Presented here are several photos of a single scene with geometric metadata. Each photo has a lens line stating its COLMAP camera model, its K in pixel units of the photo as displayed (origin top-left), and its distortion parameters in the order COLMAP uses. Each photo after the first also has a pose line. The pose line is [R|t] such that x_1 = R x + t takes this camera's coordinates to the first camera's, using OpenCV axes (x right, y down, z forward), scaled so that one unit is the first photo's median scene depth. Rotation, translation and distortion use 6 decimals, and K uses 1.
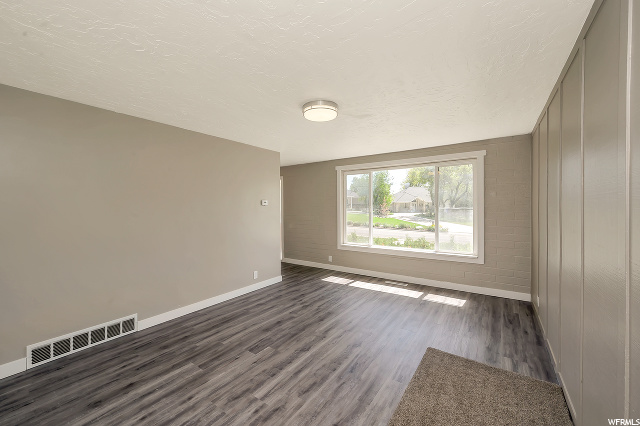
lens RADIAL K [[256.0, 0, 307.0], [0, 256.0, 212.1], [0, 0, 1]] dist [0.000103, 0.000070]
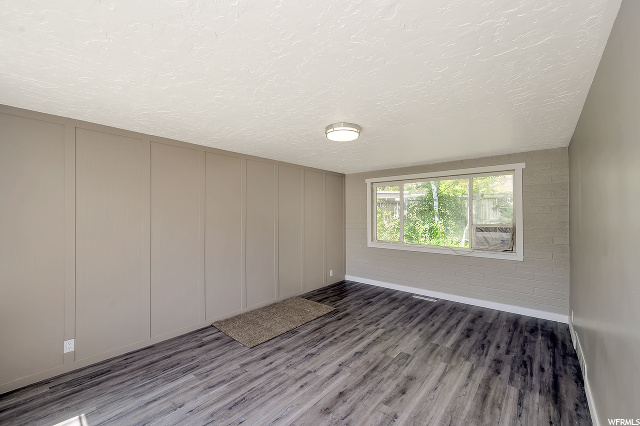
lens RADIAL K [[256.0, 0, 307.0], [0, 256.0, 212.1], [0, 0, 1]] dist [0.000103, 0.000070]
pose [[-0.993255, 0.009653, 0.115545, 0.082856], [0.010936, 0.999885, 0.010469, -0.092737], [-0.115430, 0.011662, -0.993247, 2.148241]]
